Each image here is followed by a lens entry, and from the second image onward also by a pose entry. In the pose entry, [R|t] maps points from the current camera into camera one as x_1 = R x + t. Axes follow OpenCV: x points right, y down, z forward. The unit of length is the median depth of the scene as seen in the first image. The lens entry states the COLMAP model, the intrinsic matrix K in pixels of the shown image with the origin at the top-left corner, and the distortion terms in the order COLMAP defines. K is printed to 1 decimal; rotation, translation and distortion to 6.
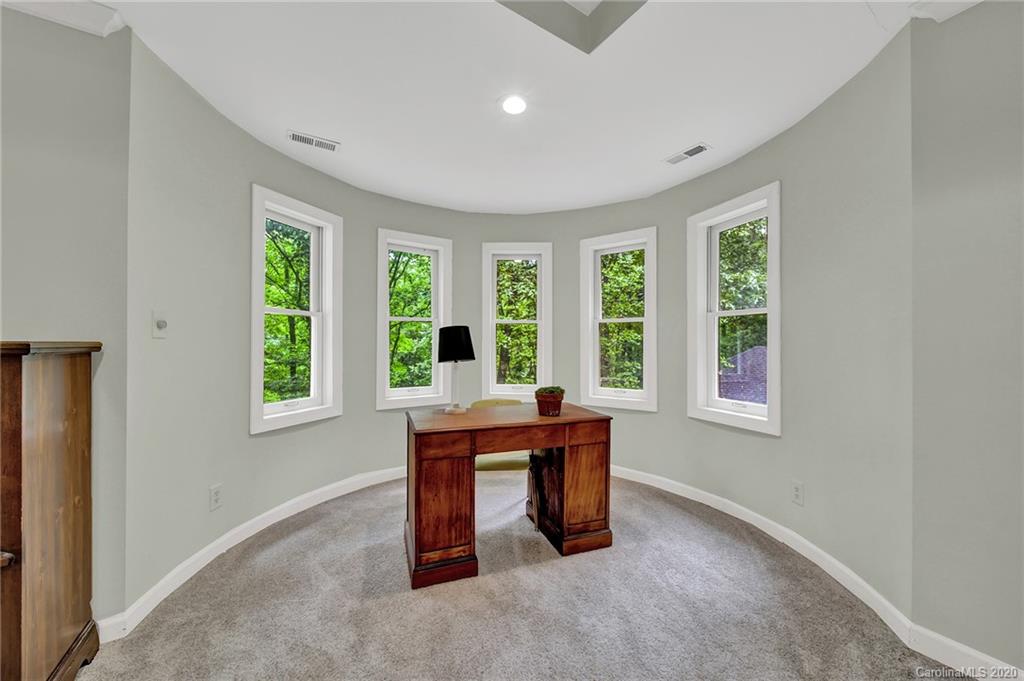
lens RADIAL K [[366.1, 0, 511.0], [0, 366.1, 343.8], [0, 0, 1]] dist [0.001072, 0.000125]
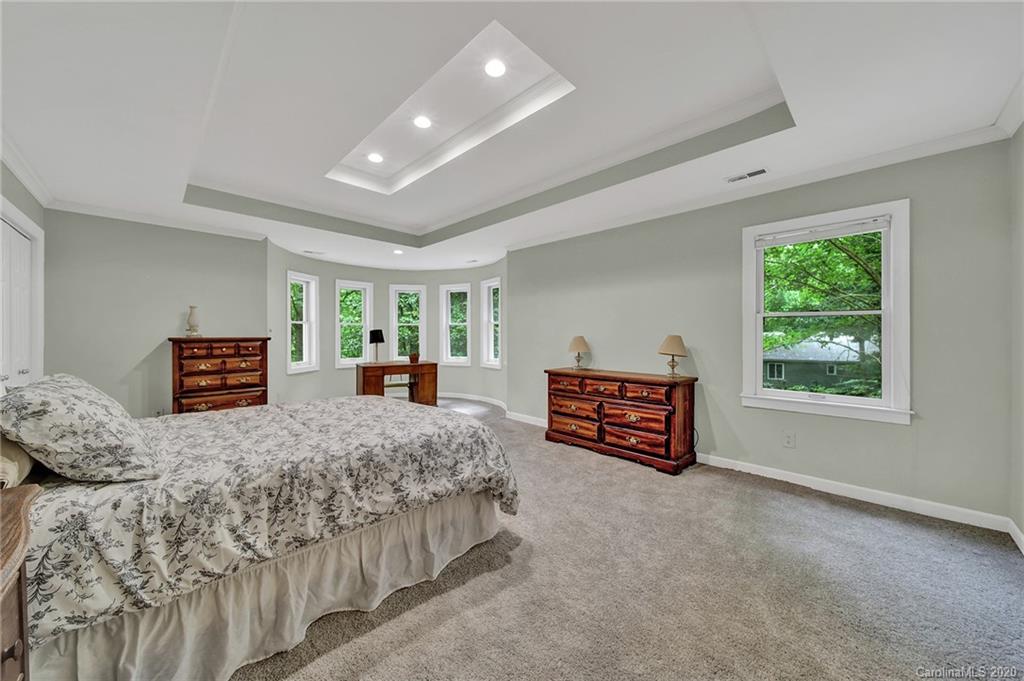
lens RADIAL K [[366.1, 0, 512.8], [0, 366.1, 337.4], [0, 0, 1]] dist [0.001072, 0.000125]
pose [[0.976533, -0.007536, 0.215236, 0.179173], [0.005823, 0.999946, 0.008592, -0.007821], [-0.215289, -0.007137, 0.976524, -1.341591]]
